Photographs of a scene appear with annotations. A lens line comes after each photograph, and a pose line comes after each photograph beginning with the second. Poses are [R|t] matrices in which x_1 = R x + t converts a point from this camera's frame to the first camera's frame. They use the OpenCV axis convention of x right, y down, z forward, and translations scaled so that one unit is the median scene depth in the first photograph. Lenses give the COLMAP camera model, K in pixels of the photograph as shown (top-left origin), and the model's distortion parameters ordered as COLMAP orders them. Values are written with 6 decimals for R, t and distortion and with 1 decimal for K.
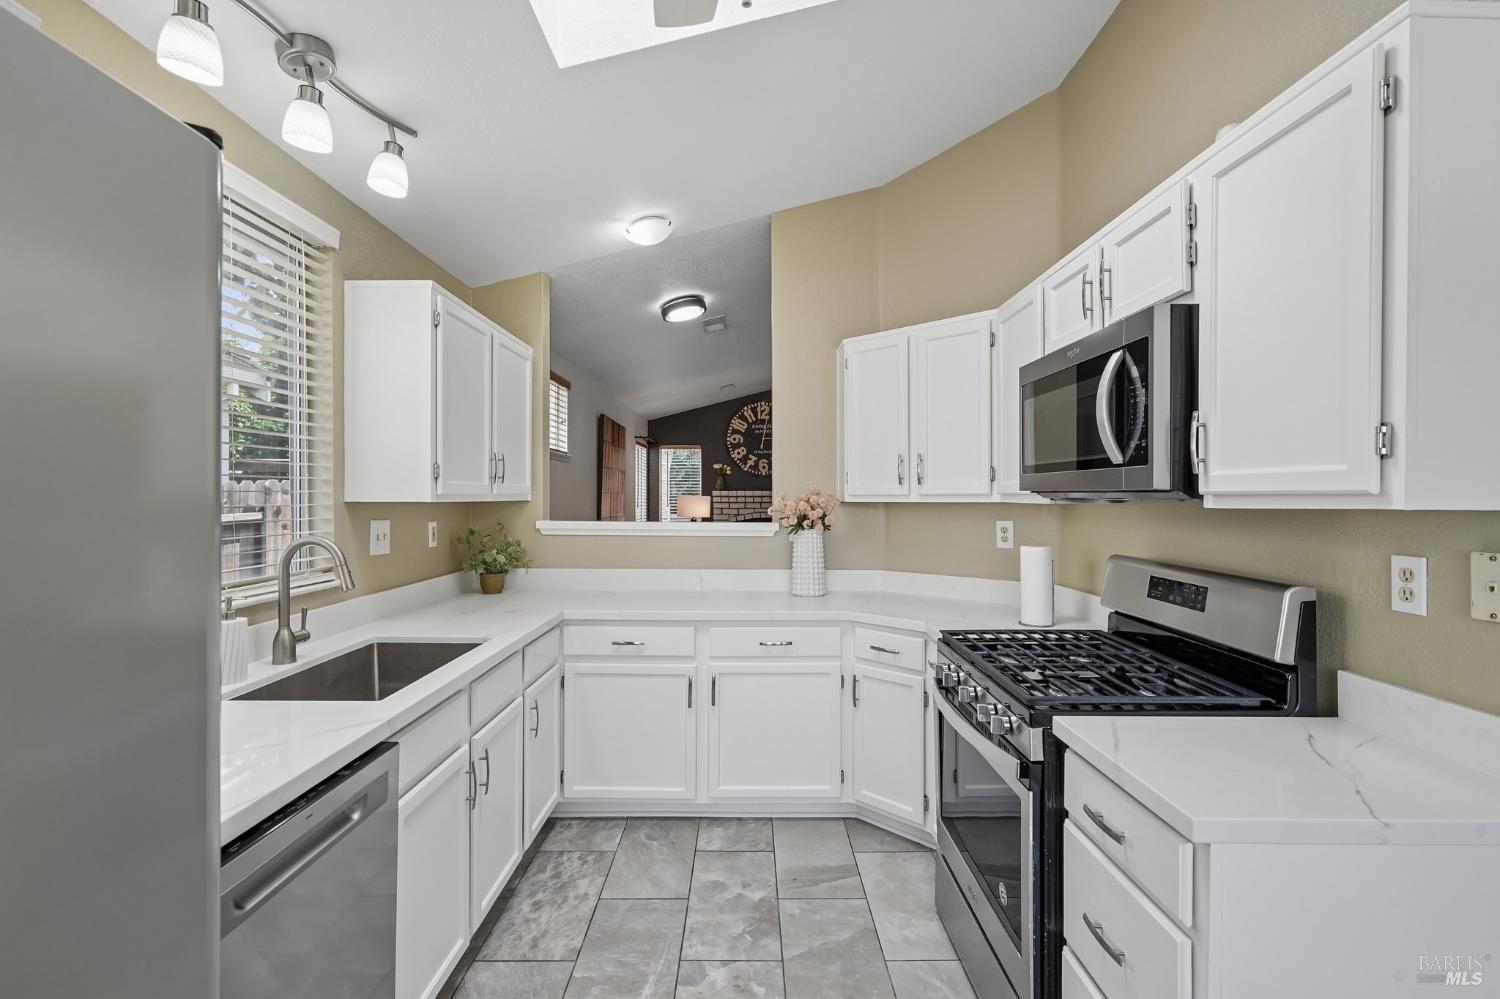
lens RADIAL K [[681.2, 0, 760.4], [0, 681.2, 495.3], [0, 0, 1]] dist [-0.004950, 0.002612]
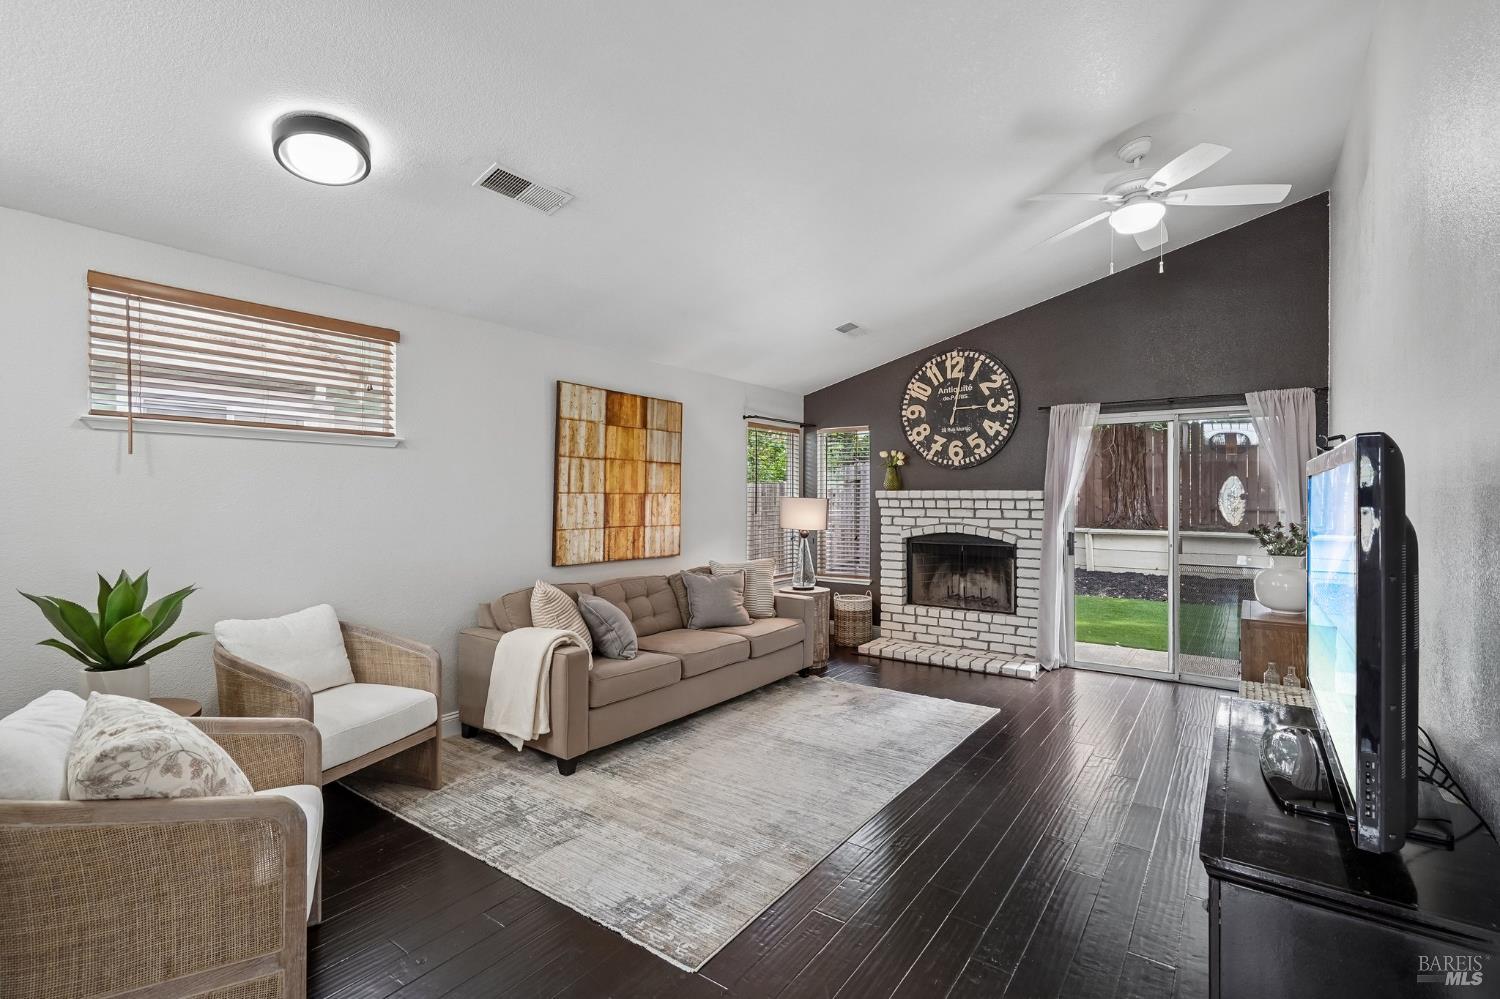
lens RADIAL K [[681.2, 0, 752.3], [0, 681.2, 495.3], [0, 0, 1]] dist [-0.004950, 0.002612]
pose [[0.805699, 0.000845, -0.592325, 0.628198], [-0.002335, 0.999996, -0.001749, -0.000772], [0.592321, 0.002792, 0.805697, 1.019509]]
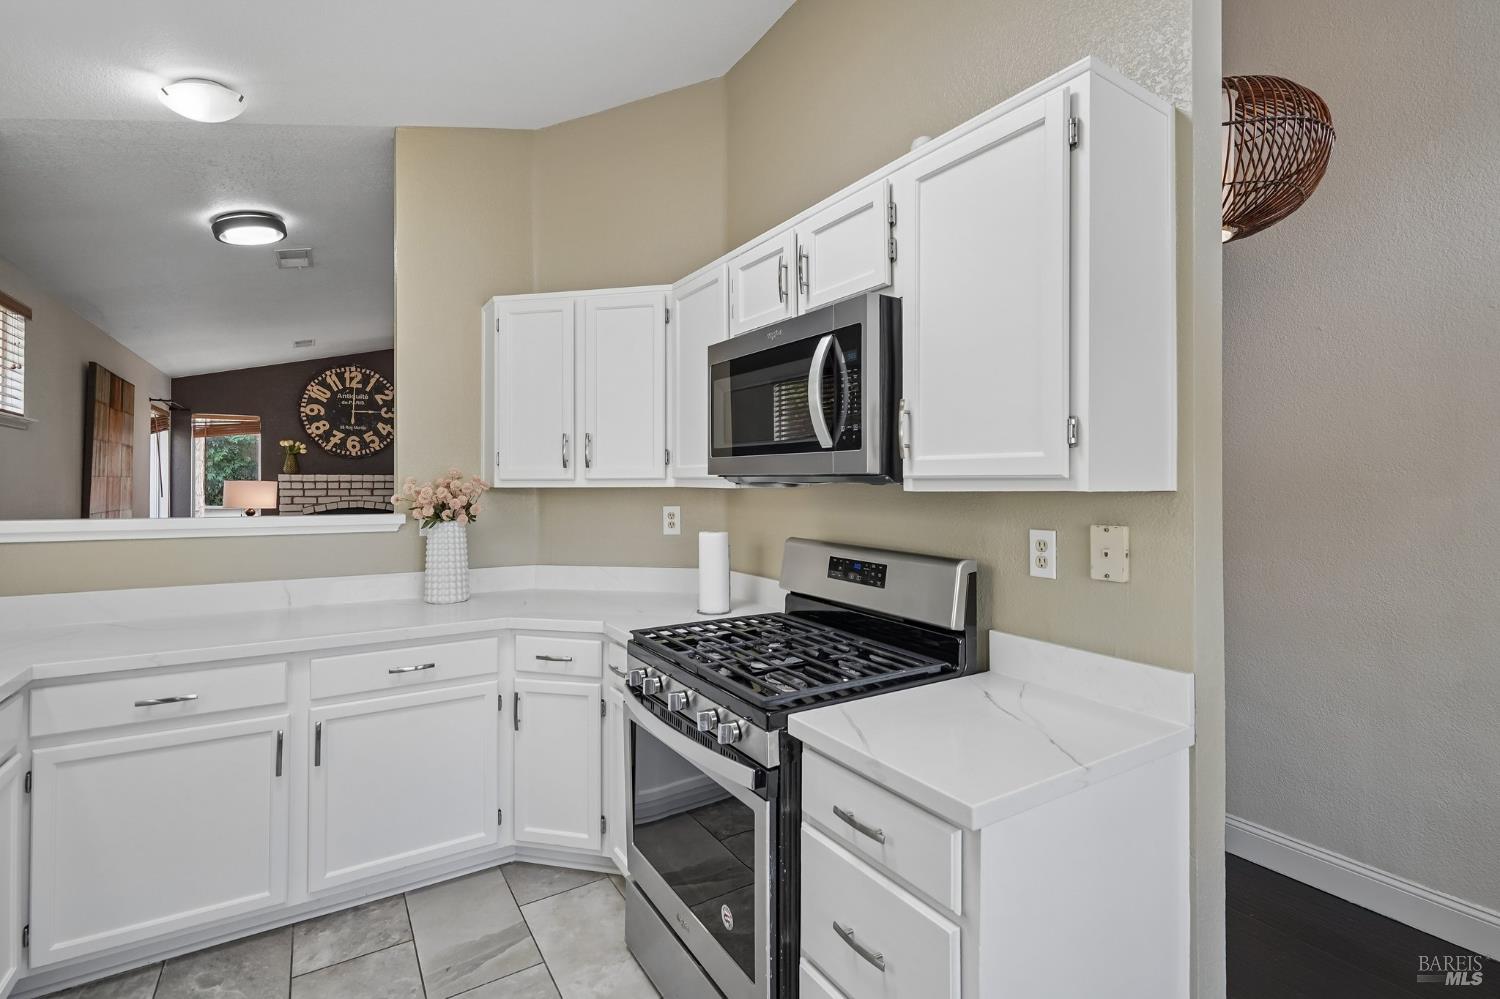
lens RADIAL K [[681.2, 0, 750.4], [0, 681.2, 474.7], [0, 0, 1]] dist [-0.004950, 0.002612]
pose [[0.848439, 0.004920, 0.529270, -0.063828], [-0.000274, 0.999961, -0.008855, 0.001280], [-0.529293, 0.007368, 0.848407, 0.131019]]
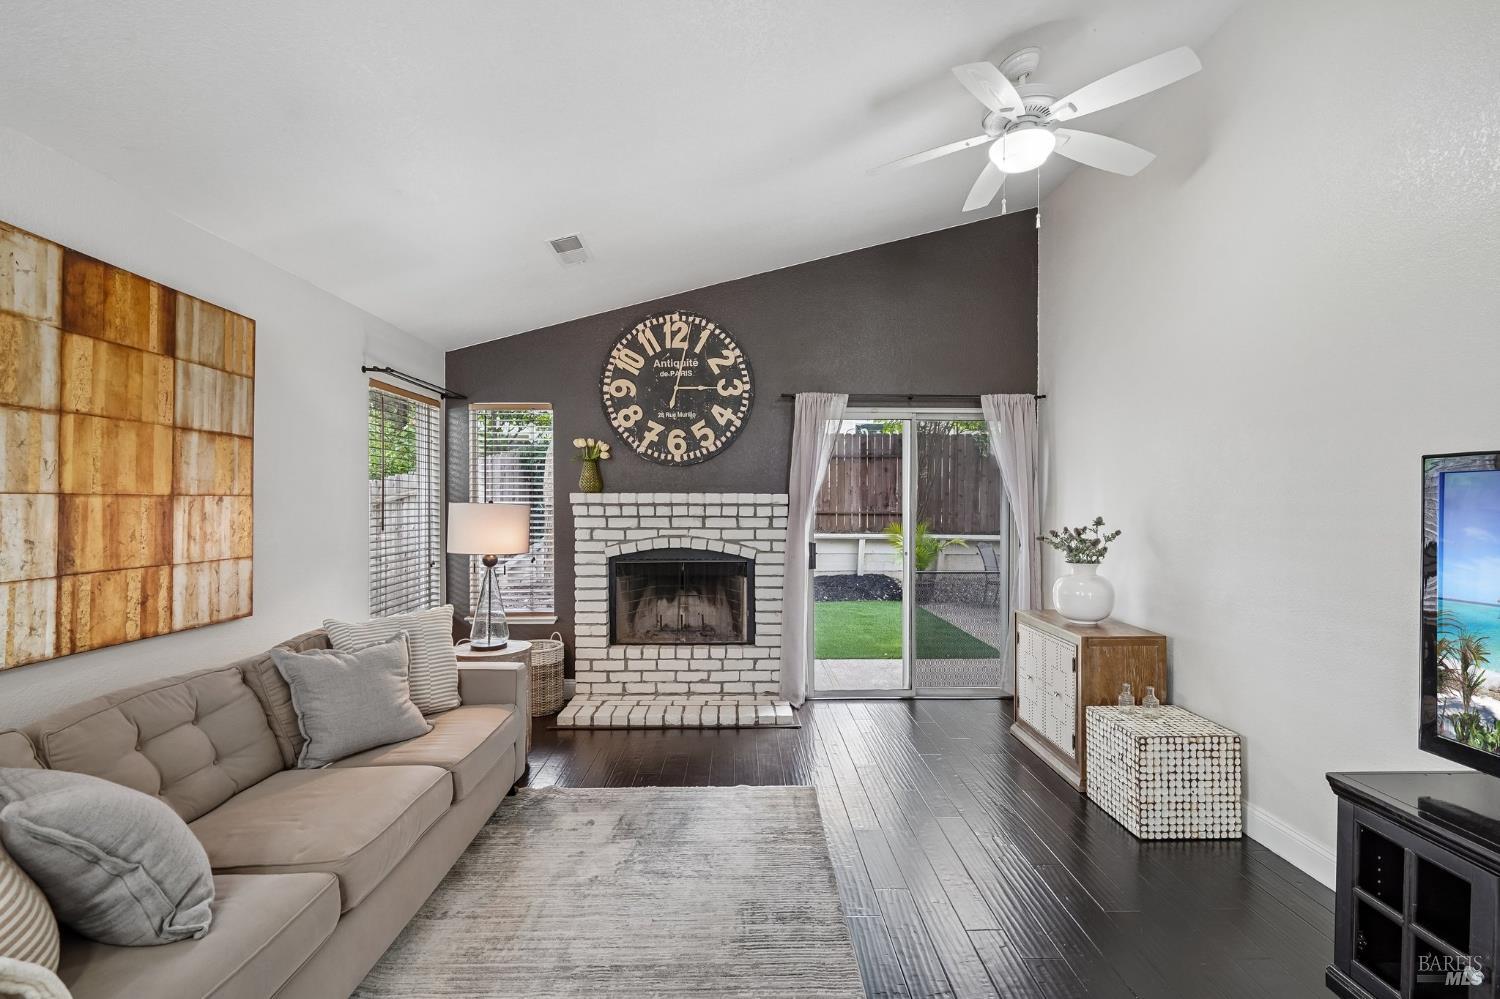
lens RADIAL K [[681.2, 0, 751.3], [0, 681.2, 506.7], [0, 0, 1]] dist [-0.004950, 0.002612]
pose [[0.999974, 0.000766, 0.007236, 0.151569], [-0.000816, 0.999975, 0.007042, -0.000485], [-0.007230, -0.007048, 0.999949, 1.374147]]
